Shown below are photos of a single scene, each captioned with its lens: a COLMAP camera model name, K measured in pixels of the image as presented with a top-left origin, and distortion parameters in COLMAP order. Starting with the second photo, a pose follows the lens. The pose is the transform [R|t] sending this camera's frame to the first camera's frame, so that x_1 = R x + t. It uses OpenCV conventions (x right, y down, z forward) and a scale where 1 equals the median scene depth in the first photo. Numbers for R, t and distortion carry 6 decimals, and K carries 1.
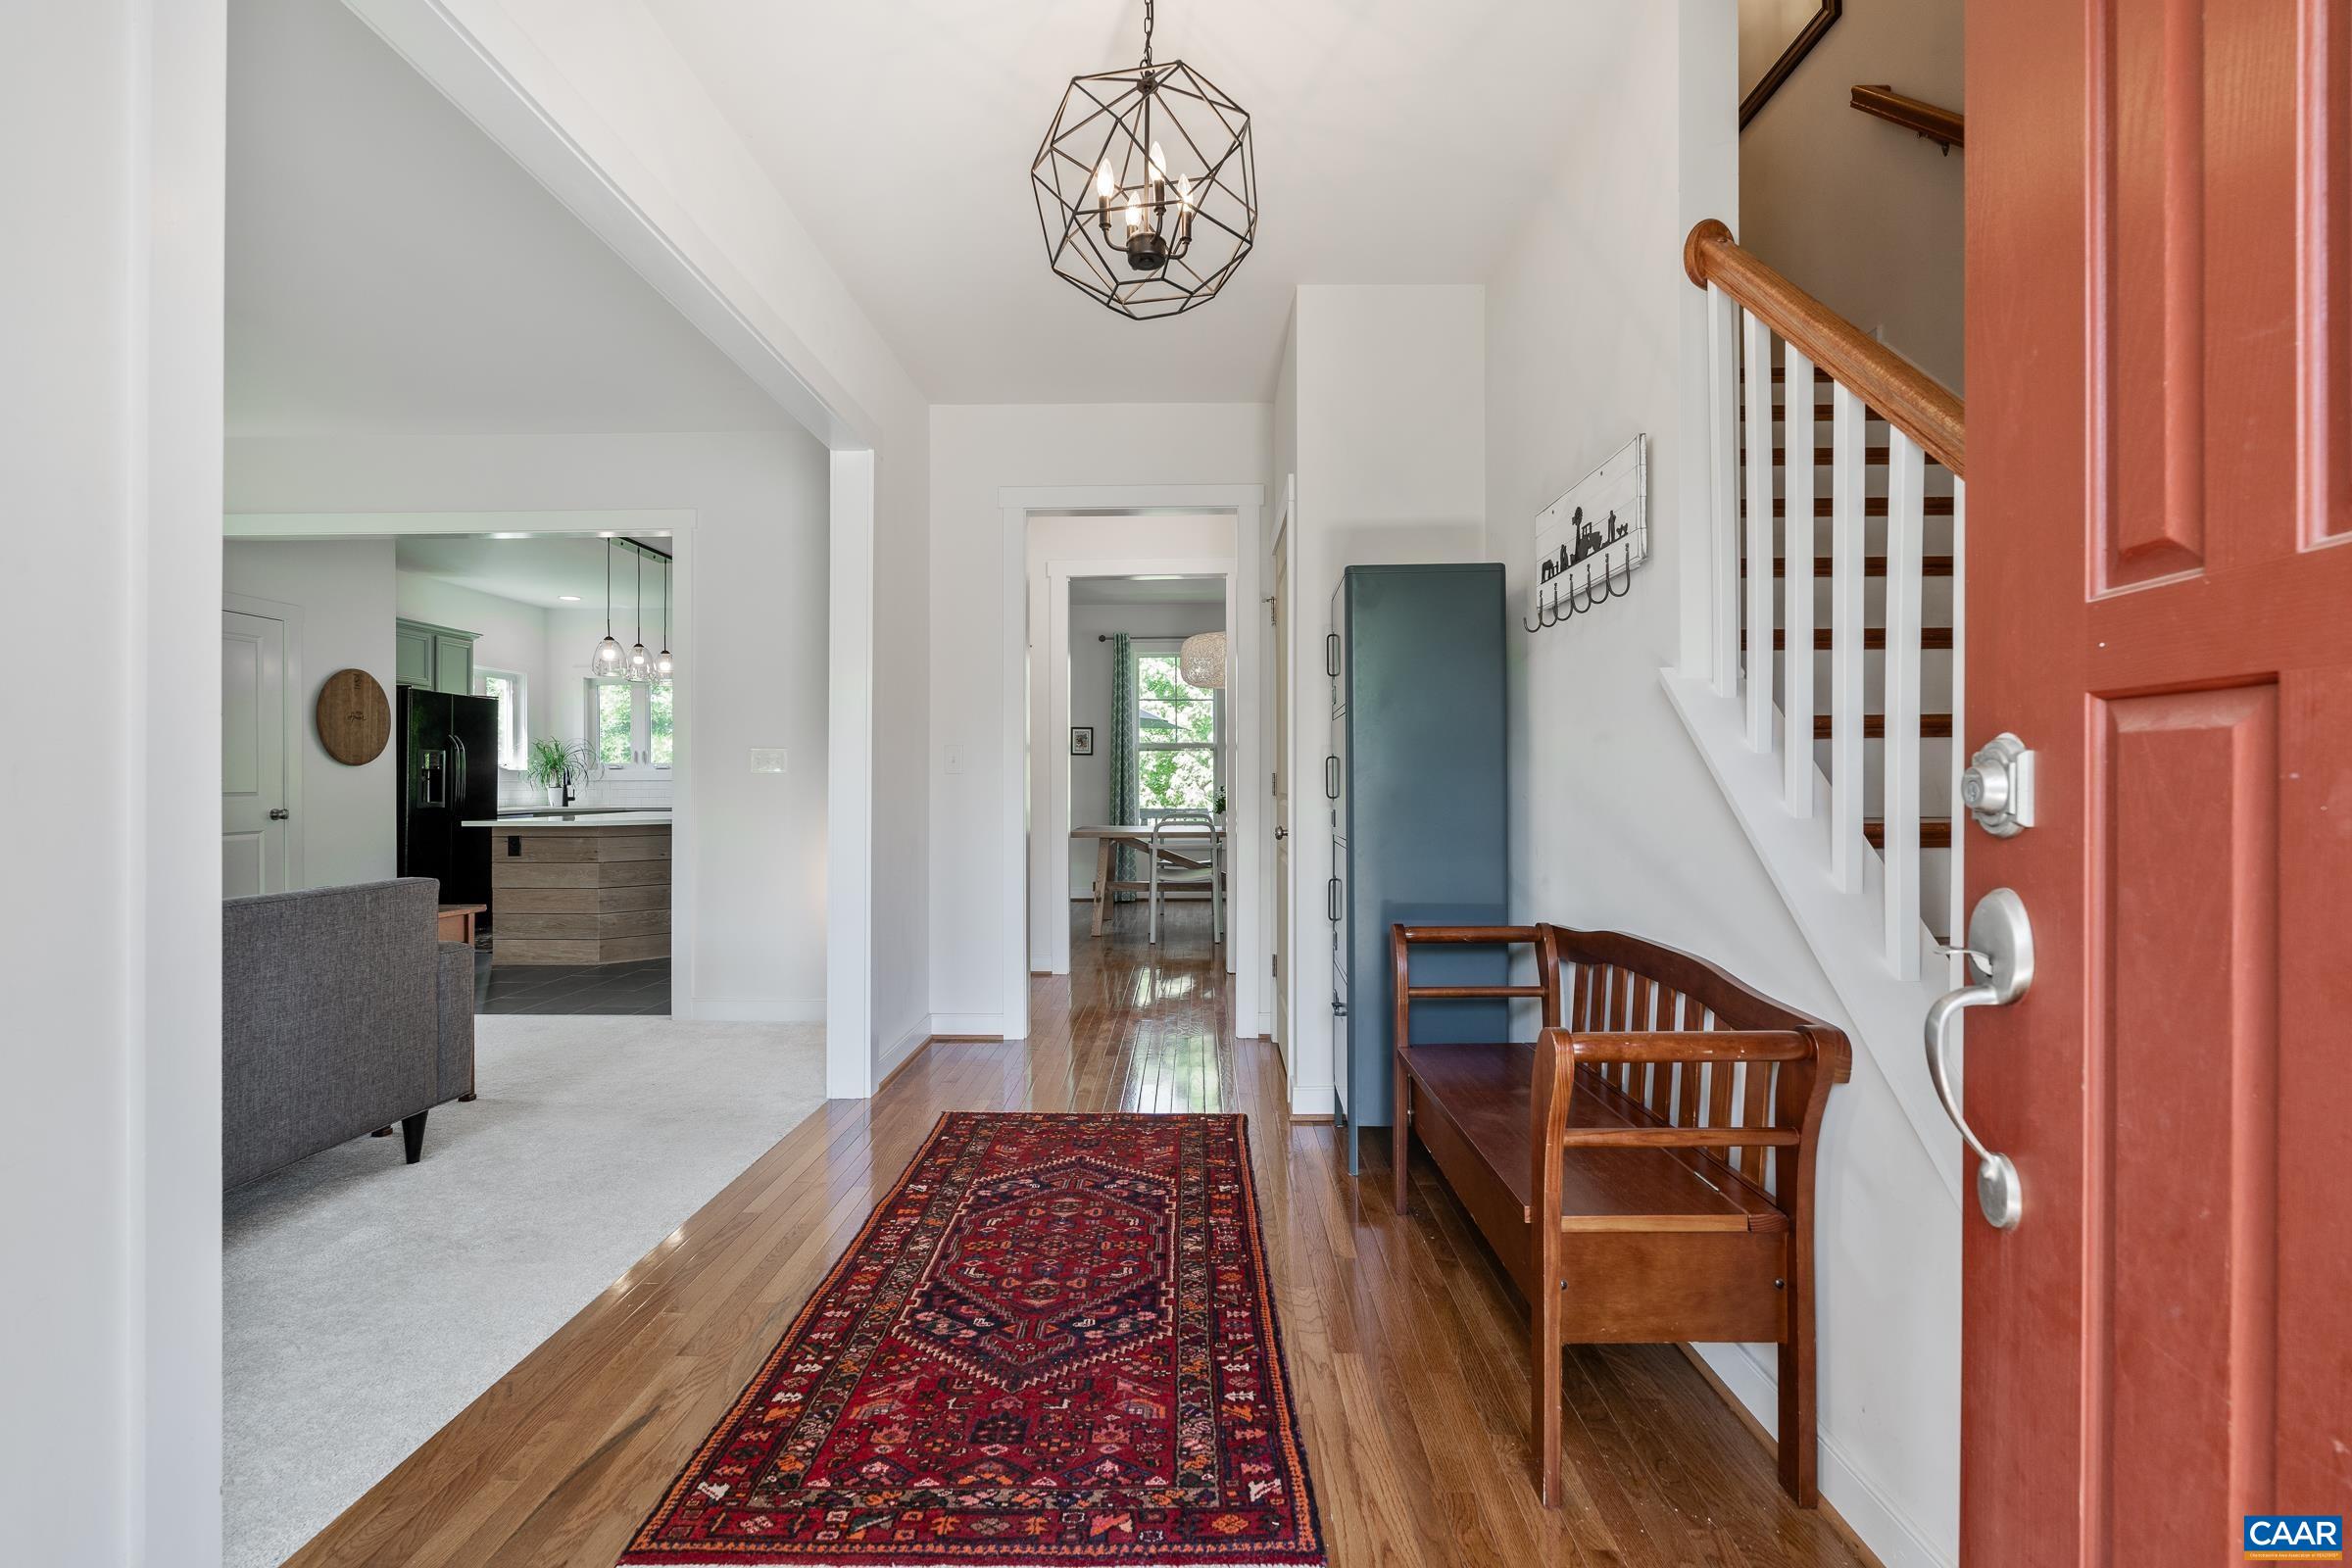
lens RADIAL K [[1032.5, 0, 1188.1], [0, 1032.5, 772.4], [0, 0, 1]] dist [-0.005464, 0.001186]
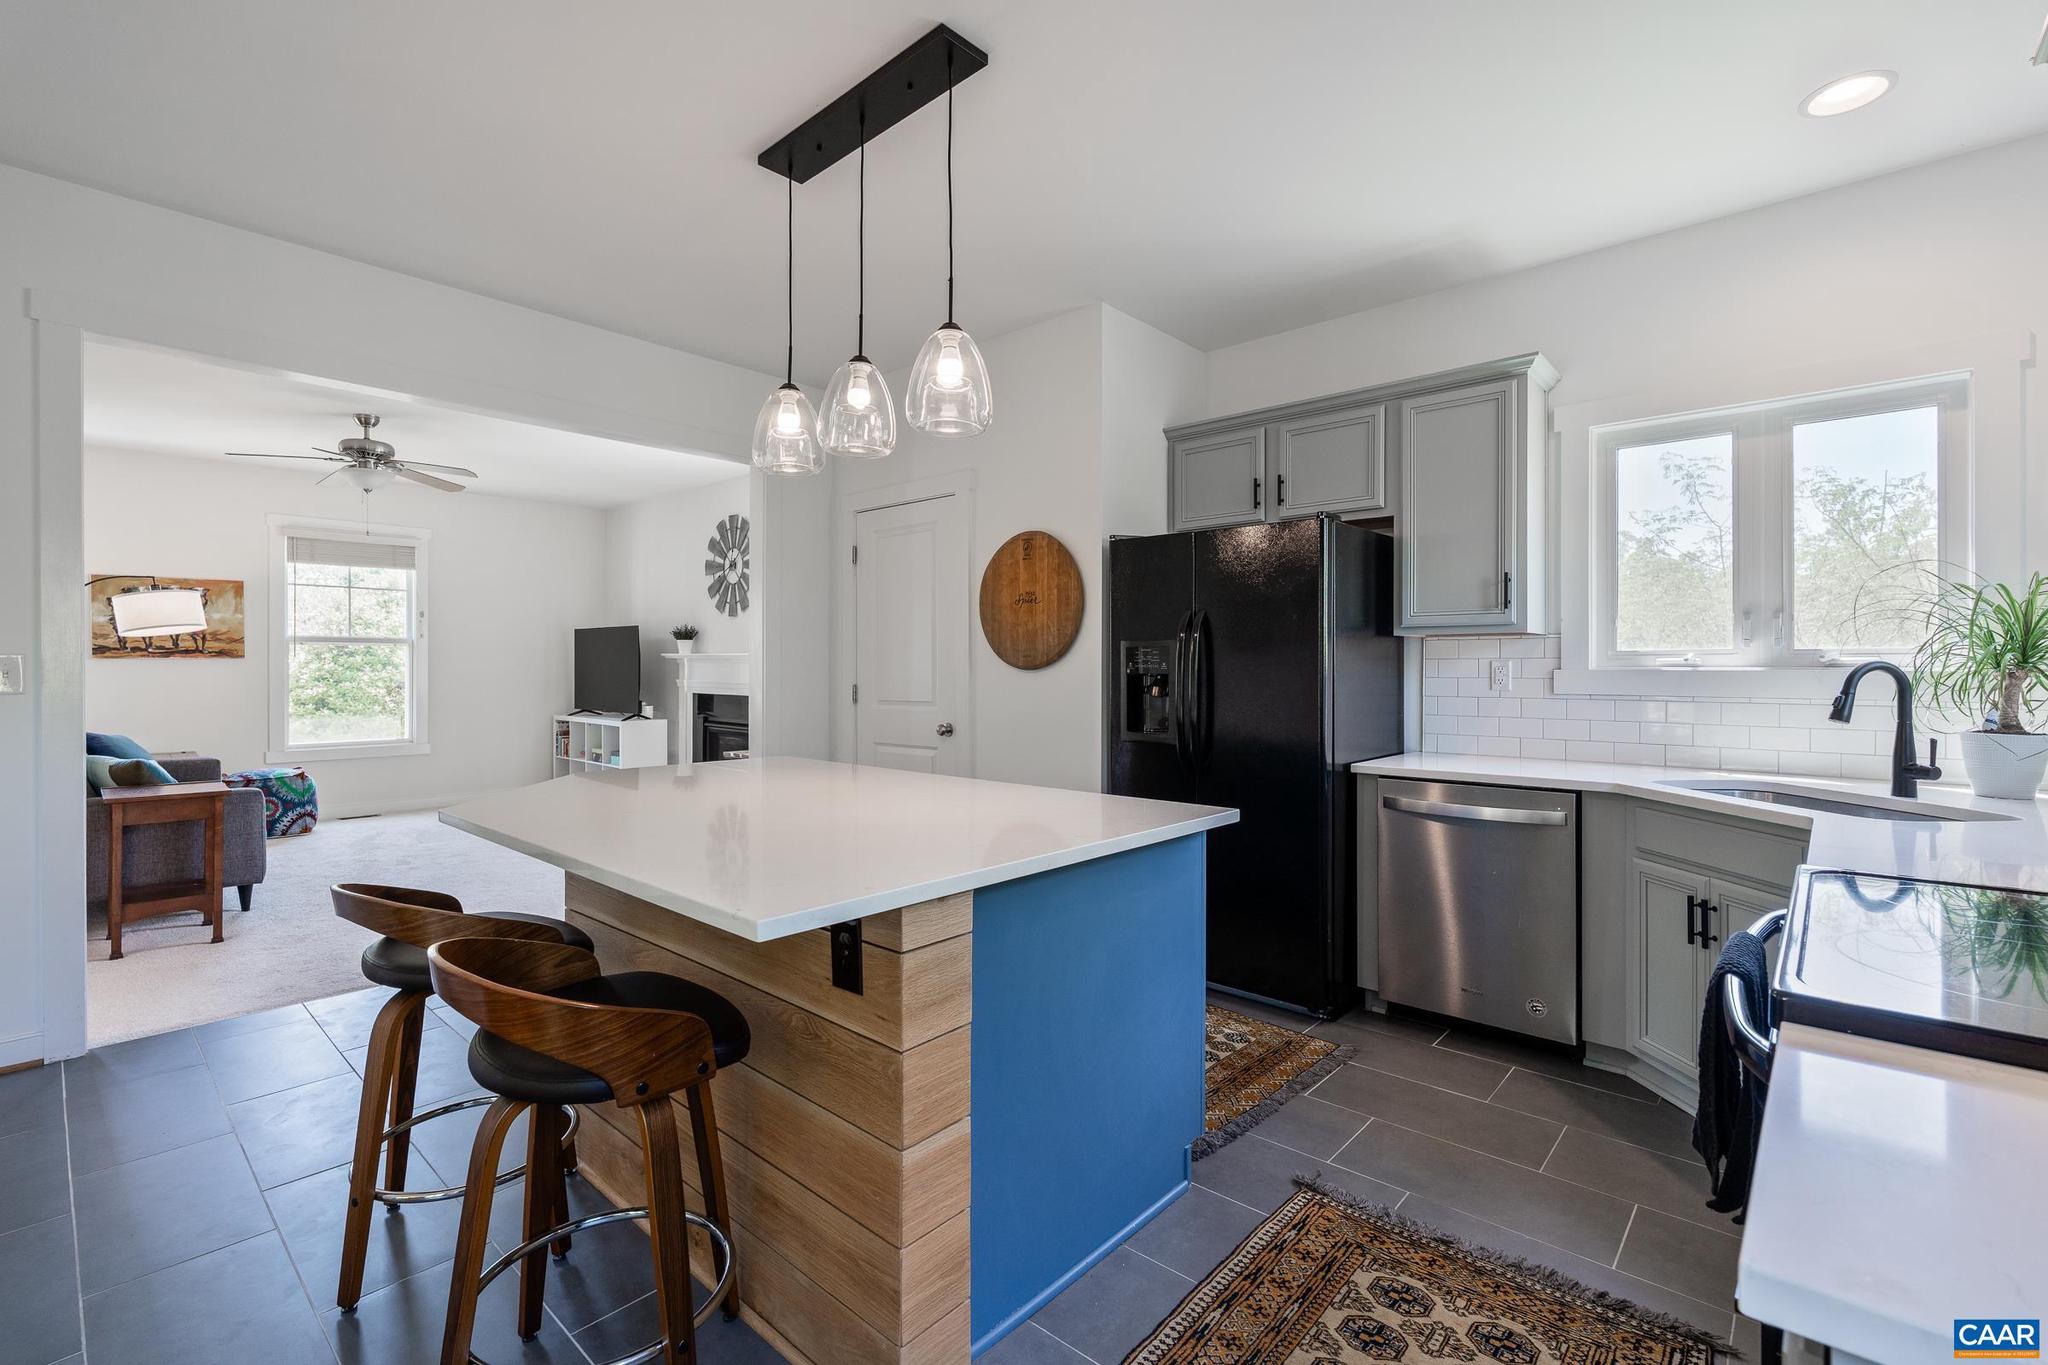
lens RADIAL K [[899.0, 0, 1021.4], [0, 899.0, 669.2], [0, 0, 1]] dist [-0.005464, 0.001186]
pose [[-0.665576, 0.002648, -0.746326, -1.046293], [0.005148, 0.999986, -0.001043, -0.019036], [0.746313, -0.004537, -0.665580, 4.165874]]
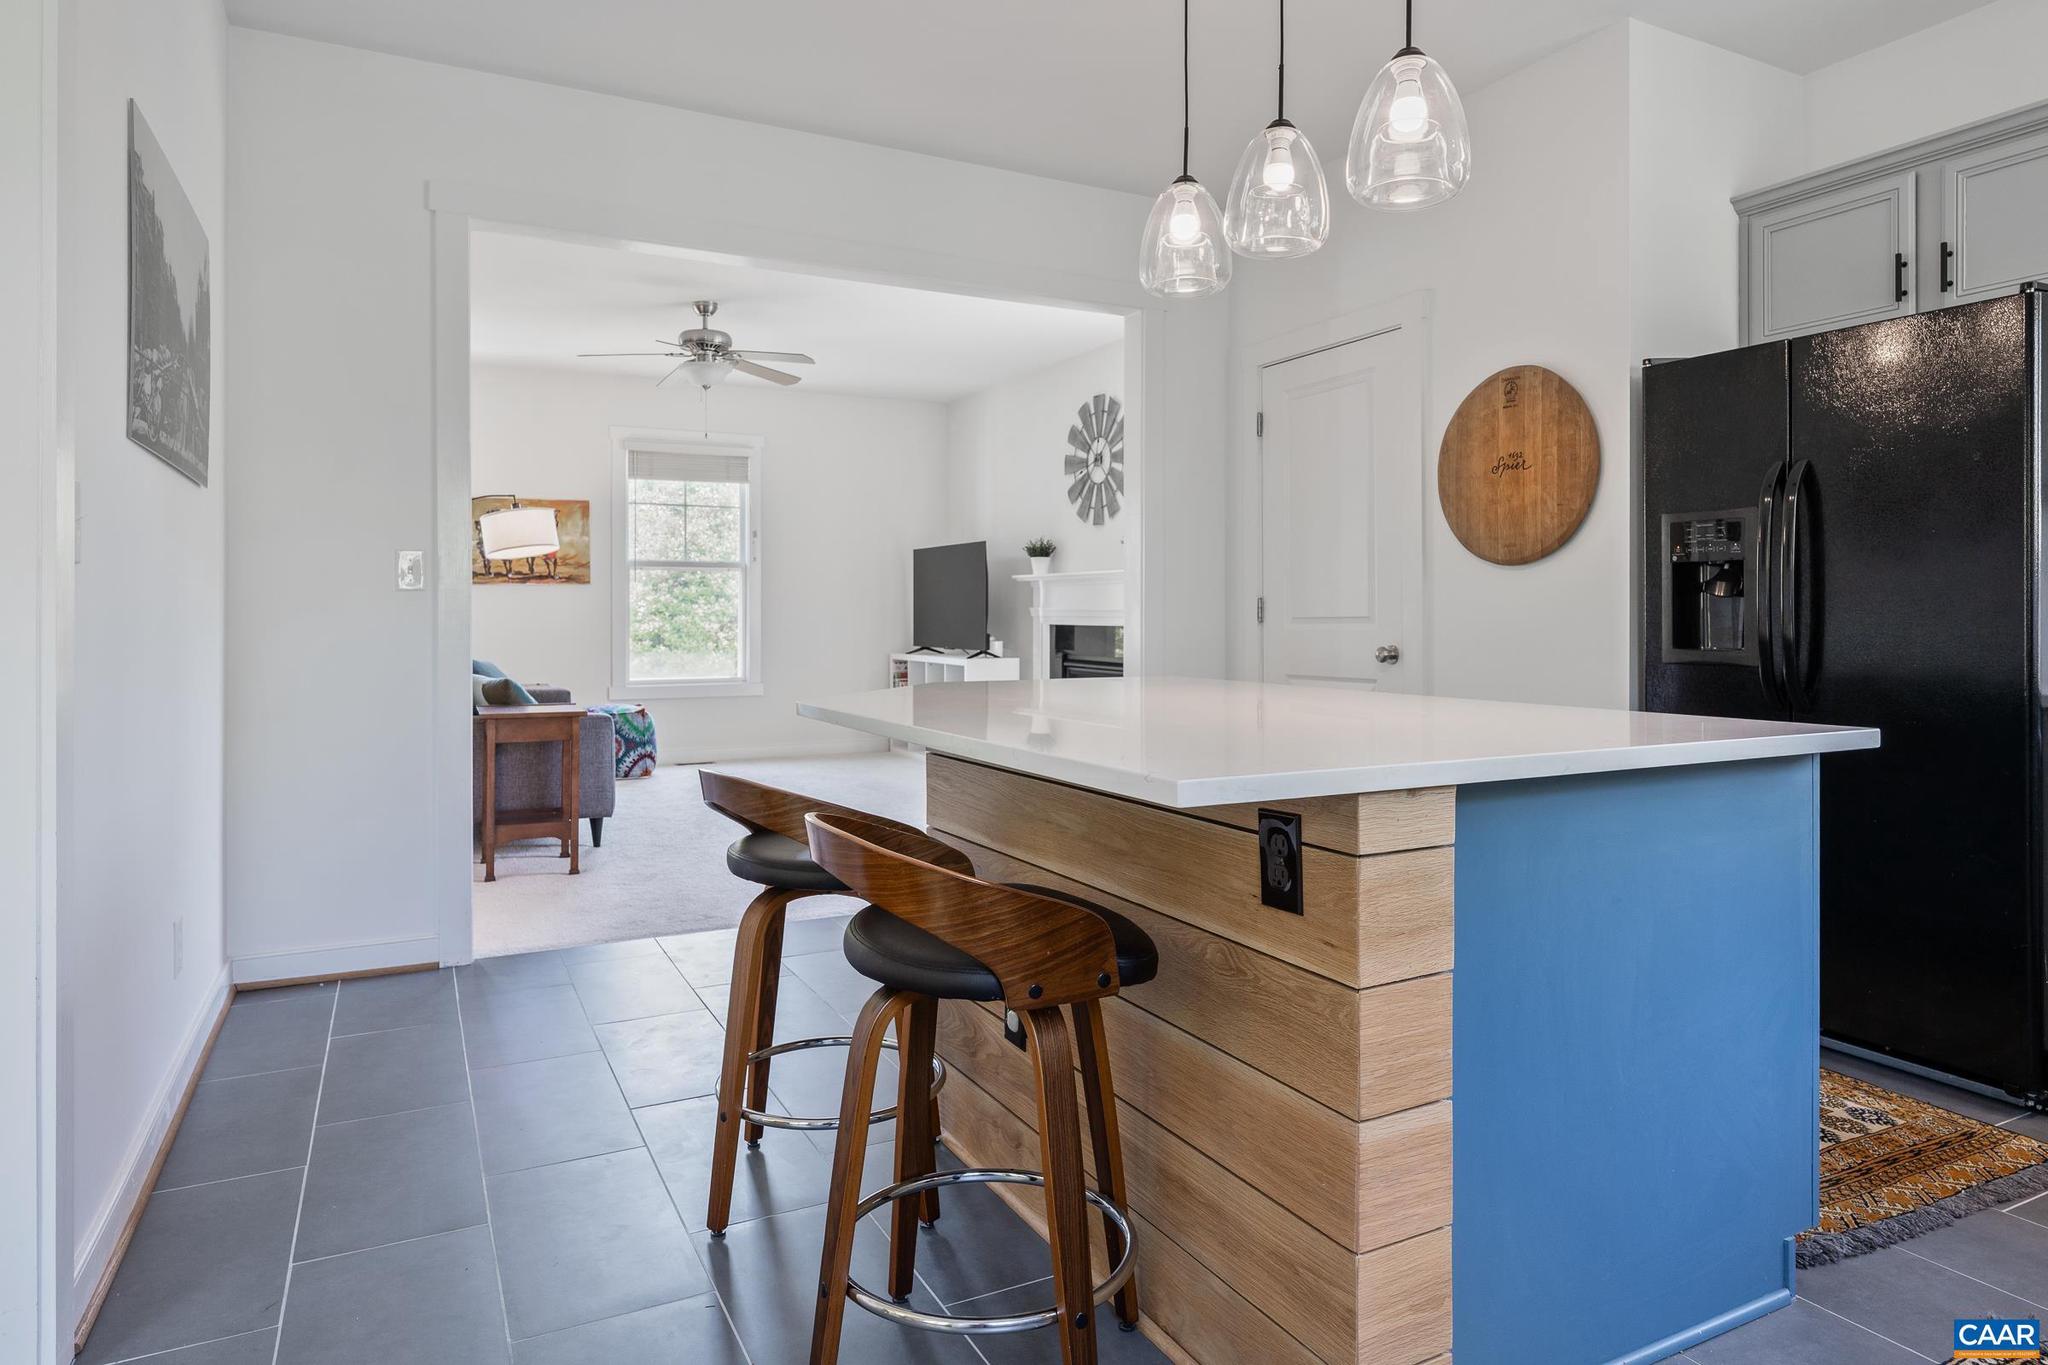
lens RADIAL K [[1215.2, 0, 1029.9], [0, 1215.2, 616.2], [0, 0, 1]] dist [-0.004811, 0.004325]
pose [[-0.885298, 0.002121, -0.465020, -1.011295], [0.005509, 0.999967, -0.005928, 0.058258], [0.464992, -0.007810, -0.885280, 4.167393]]
